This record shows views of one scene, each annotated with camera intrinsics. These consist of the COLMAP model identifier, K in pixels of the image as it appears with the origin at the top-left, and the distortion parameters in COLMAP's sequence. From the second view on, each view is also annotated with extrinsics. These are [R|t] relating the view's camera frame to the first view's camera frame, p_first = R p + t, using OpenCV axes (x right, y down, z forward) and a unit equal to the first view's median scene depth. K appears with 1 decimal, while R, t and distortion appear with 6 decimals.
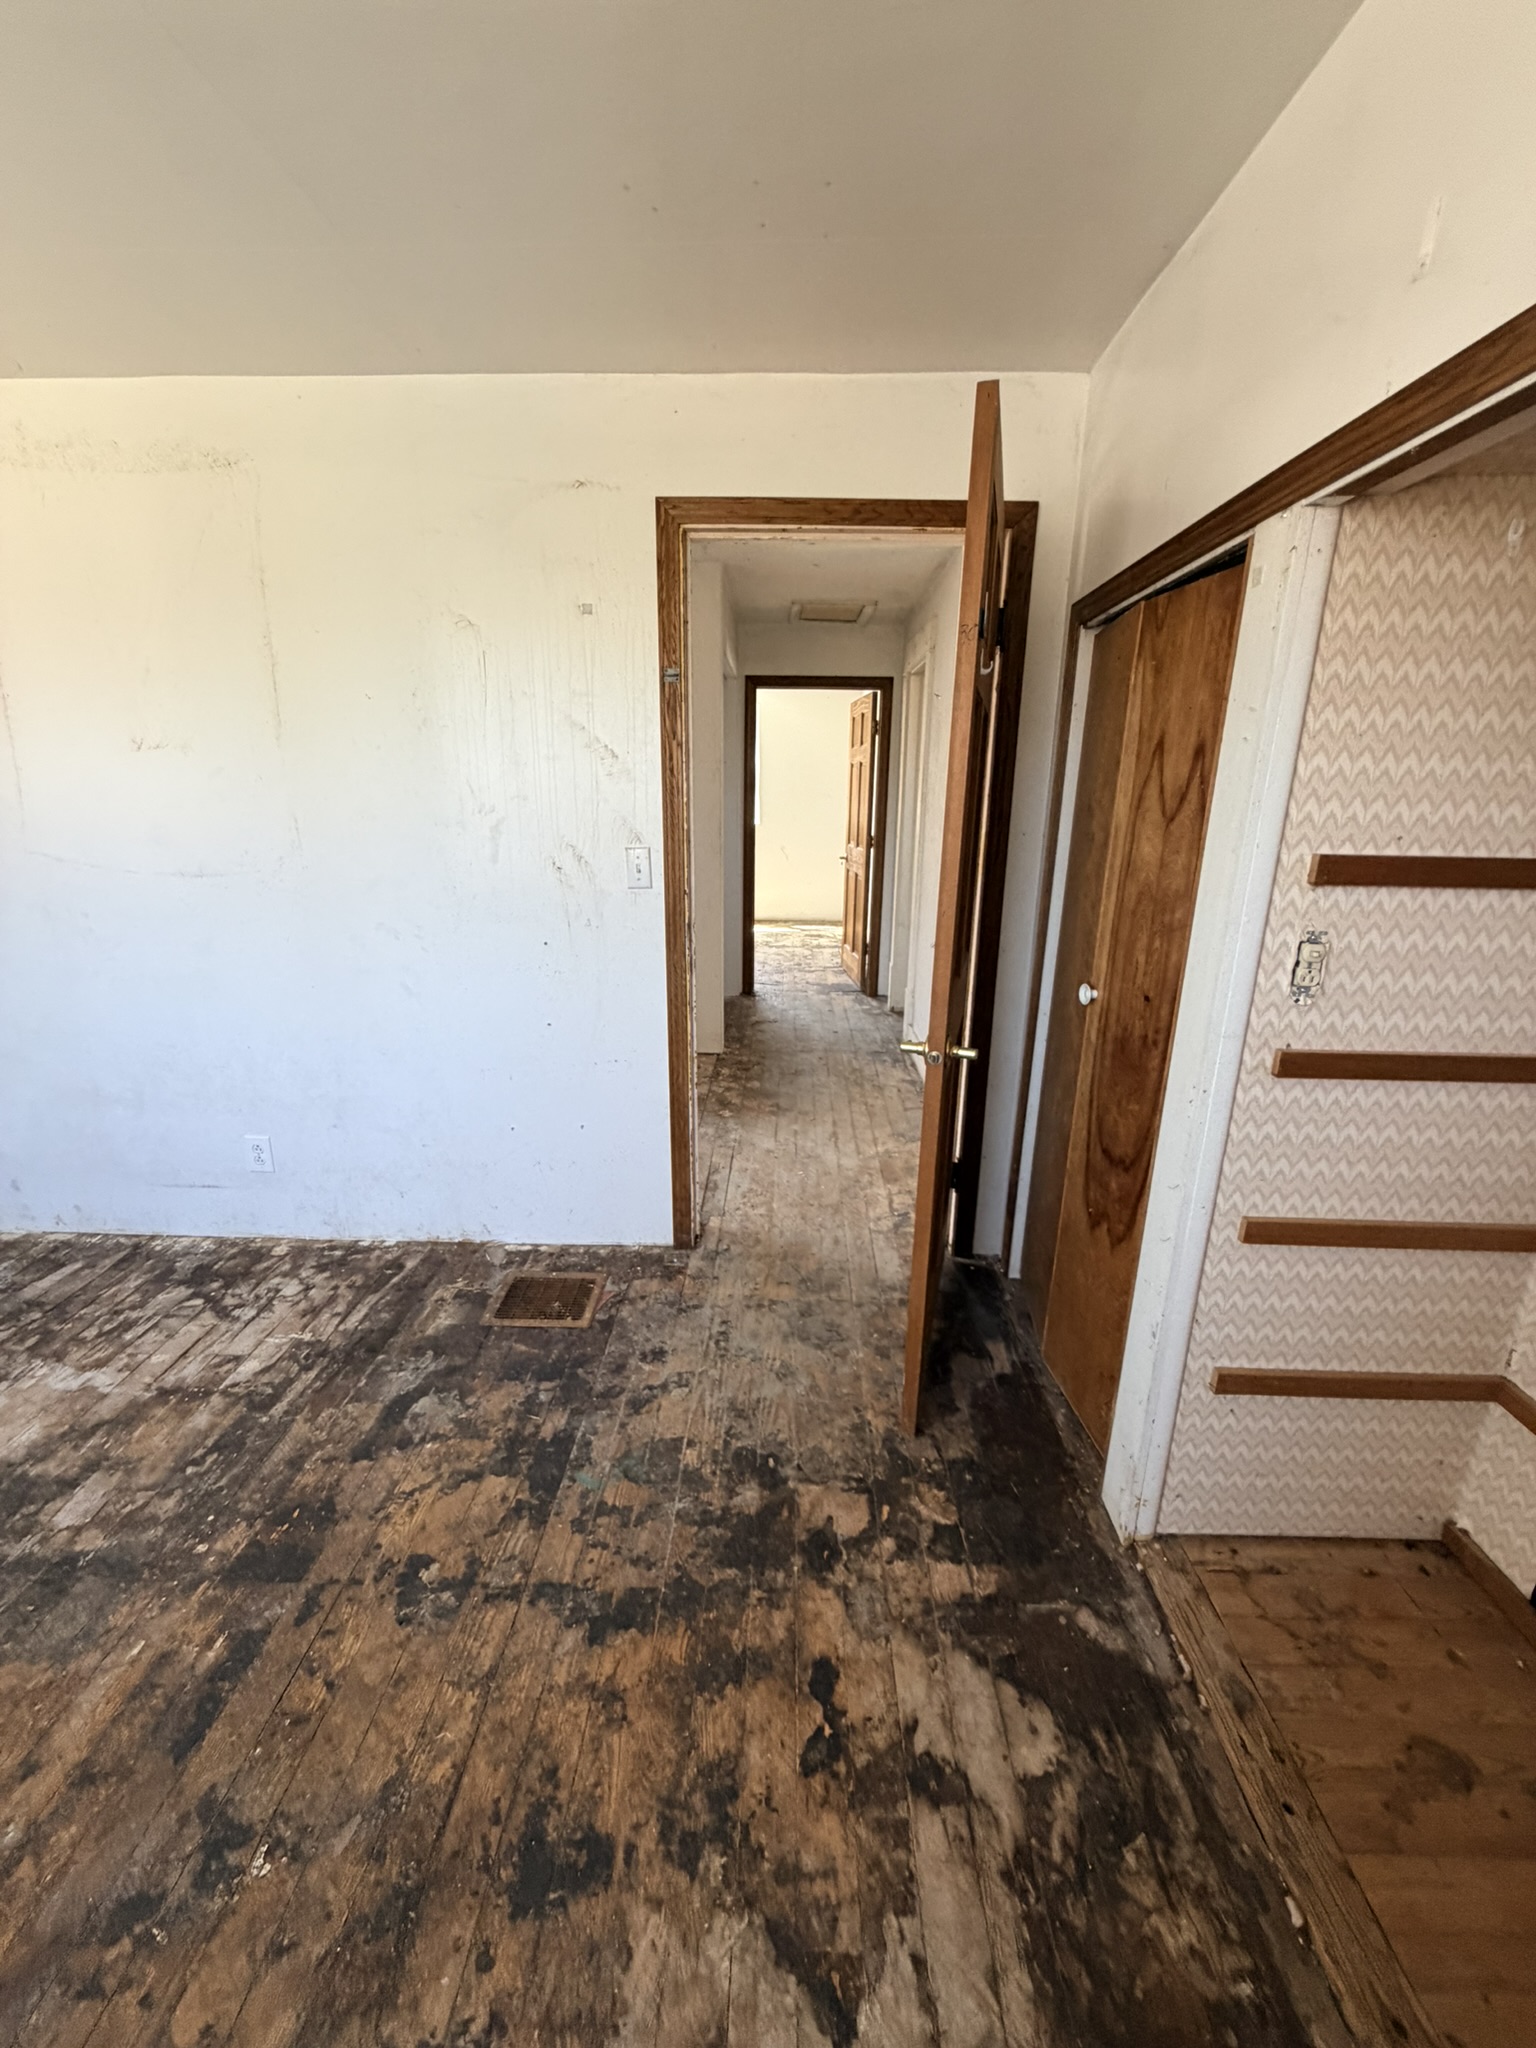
lens RADIAL K [[813.6, 0, 764.8], [0, 813.6, 1018.6], [0, 0, 1]] dist [-0.001899, 0.000554]
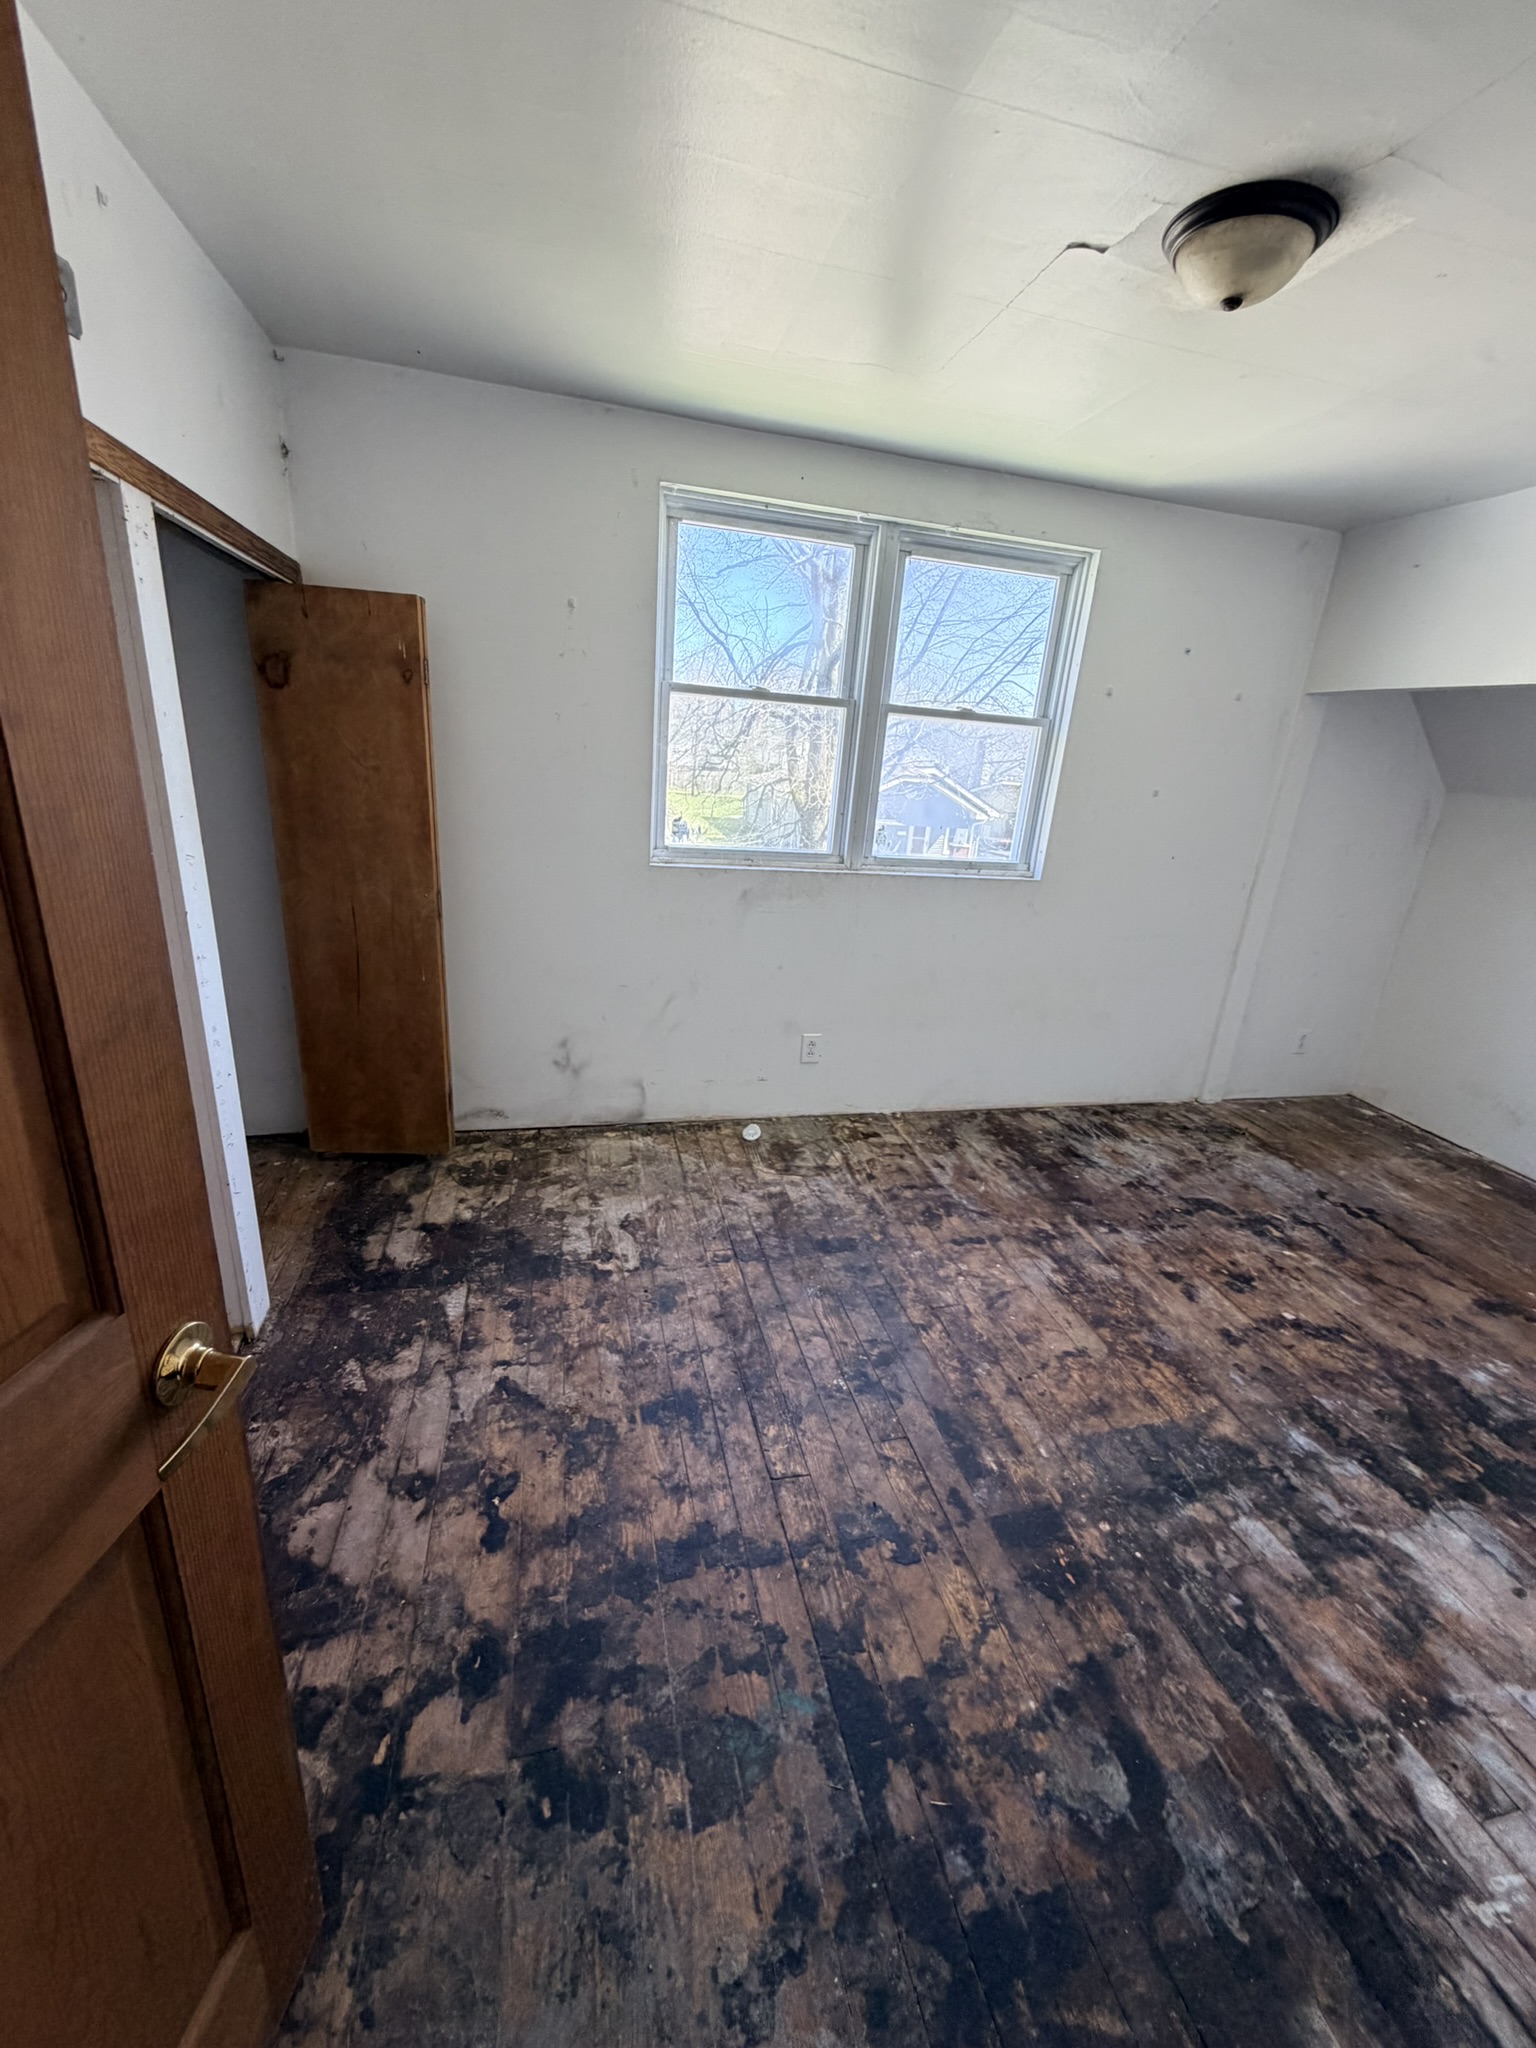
lens RADIAL K [[813.6, 0, 766.2], [0, 813.6, 1022.2], [0, 0, 1]] dist [-0.001899, 0.000554]
pose [[-0.959733, 0.006984, -0.280827, 0.019148], [-0.155297, 0.819847, 0.551121, -0.397644], [0.234085, 0.572540, -0.785749, 1.352706]]
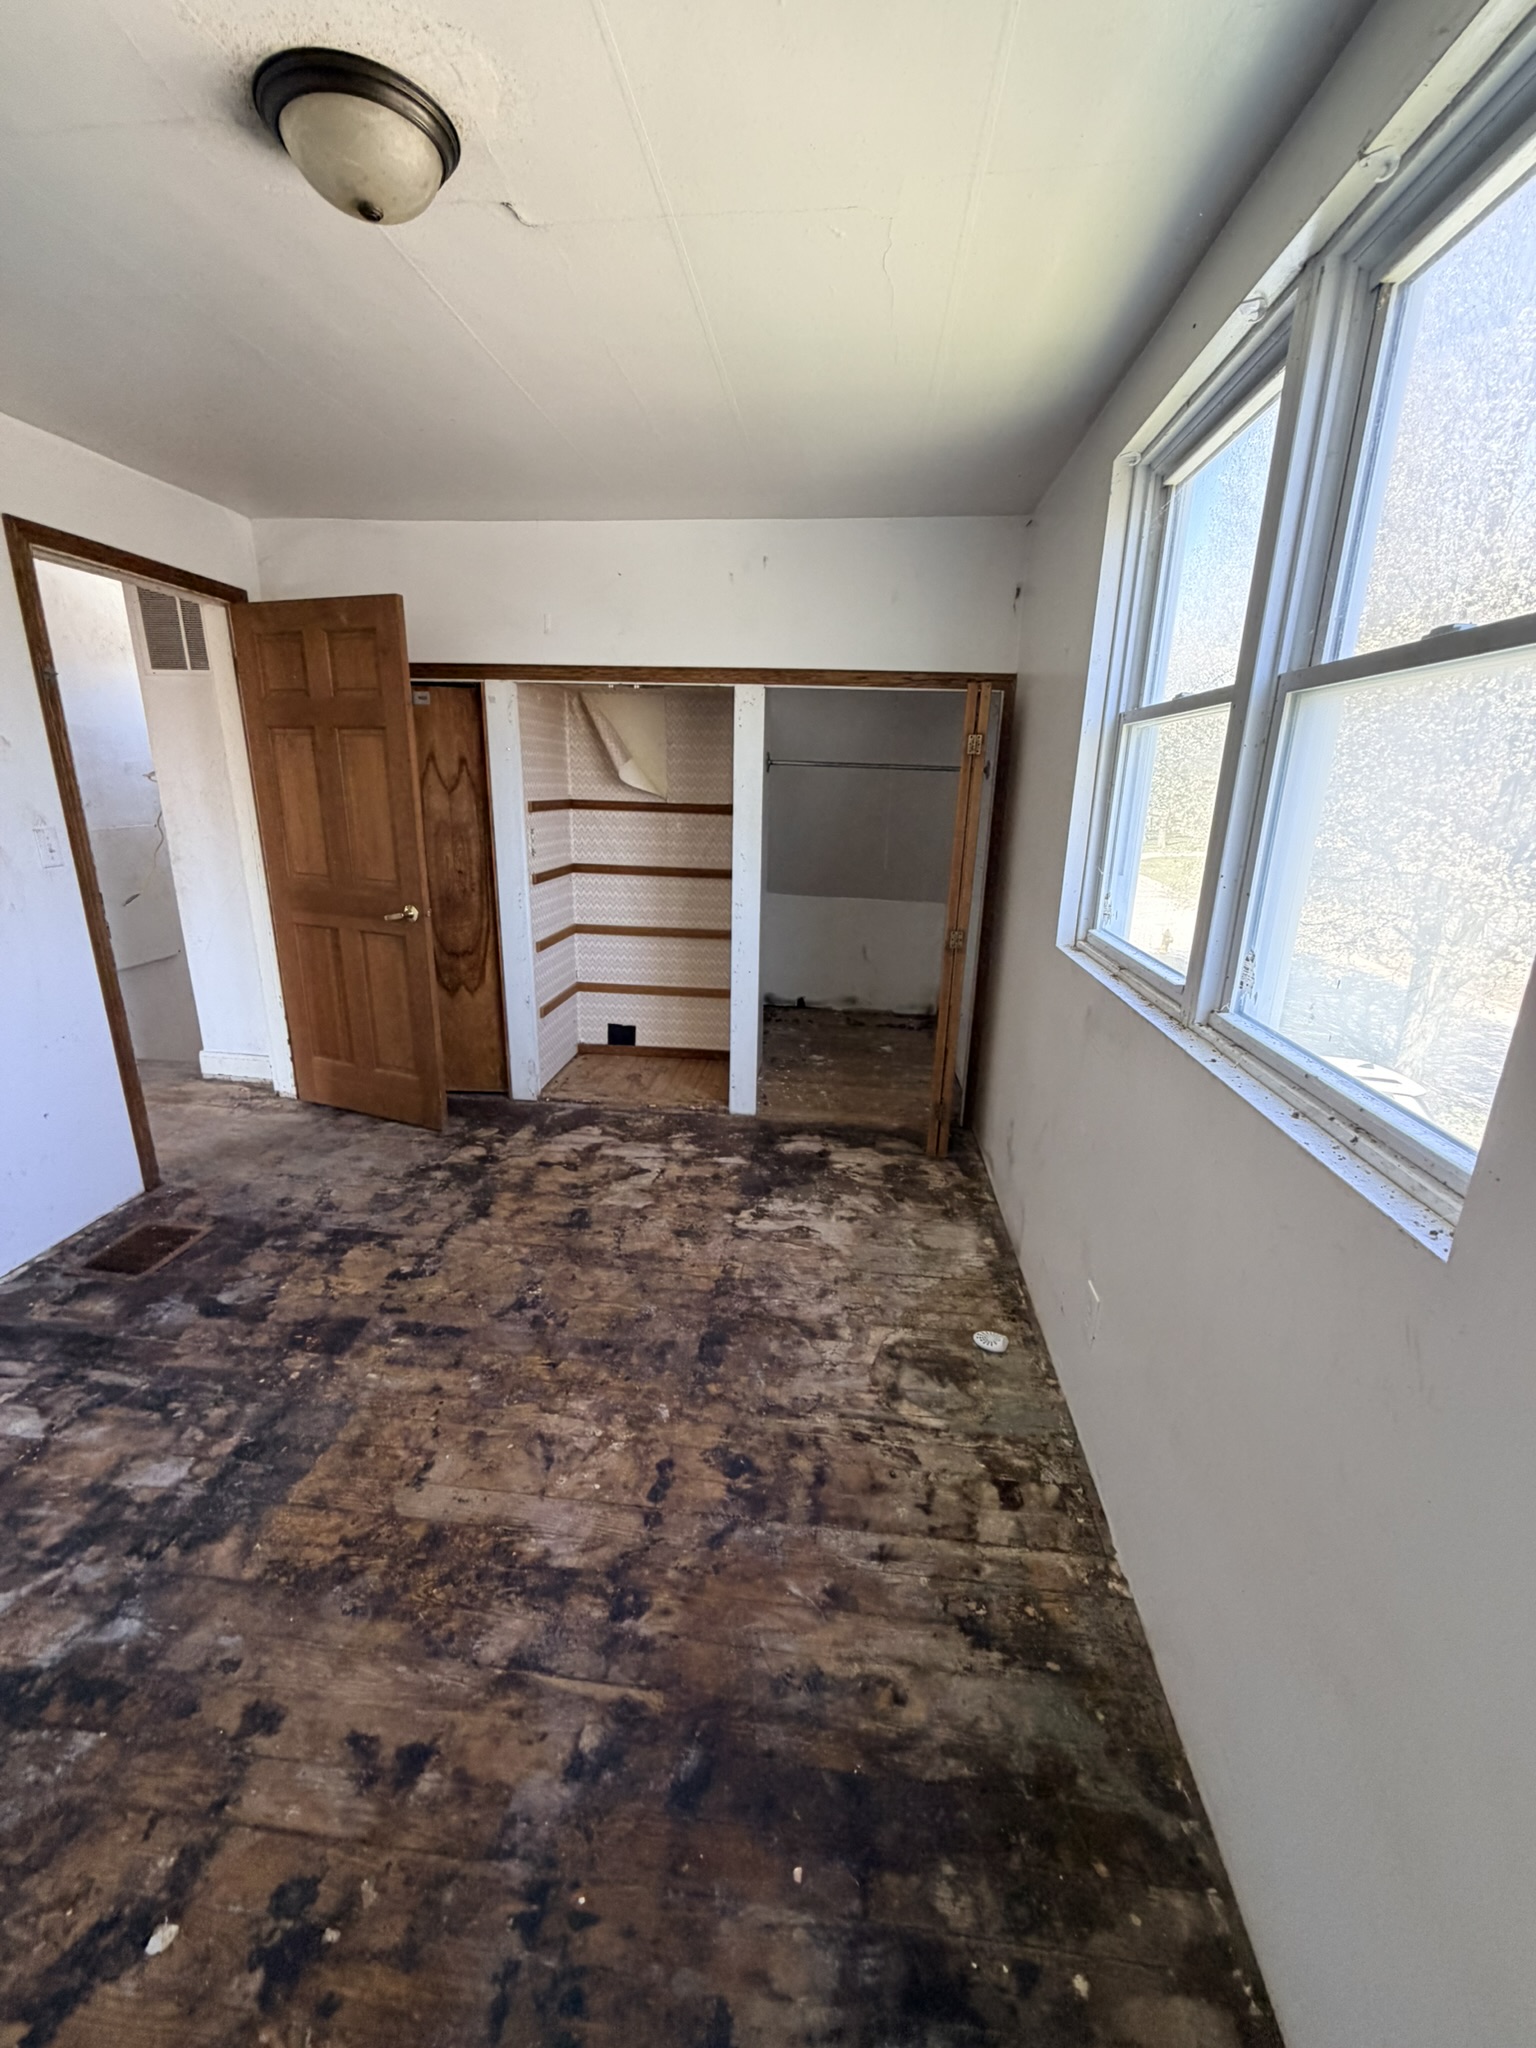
lens RADIAL K [[813.6, 0, 769.5], [0, 813.6, 1022.4], [0, 0, 1]] dist [-0.001899, 0.000554]
pose [[0.074646, -0.298339, 0.951536, -1.705397], [0.250161, 0.929289, 0.271740, -0.033823], [-0.965322, 0.217753, 0.144000, -0.040620]]
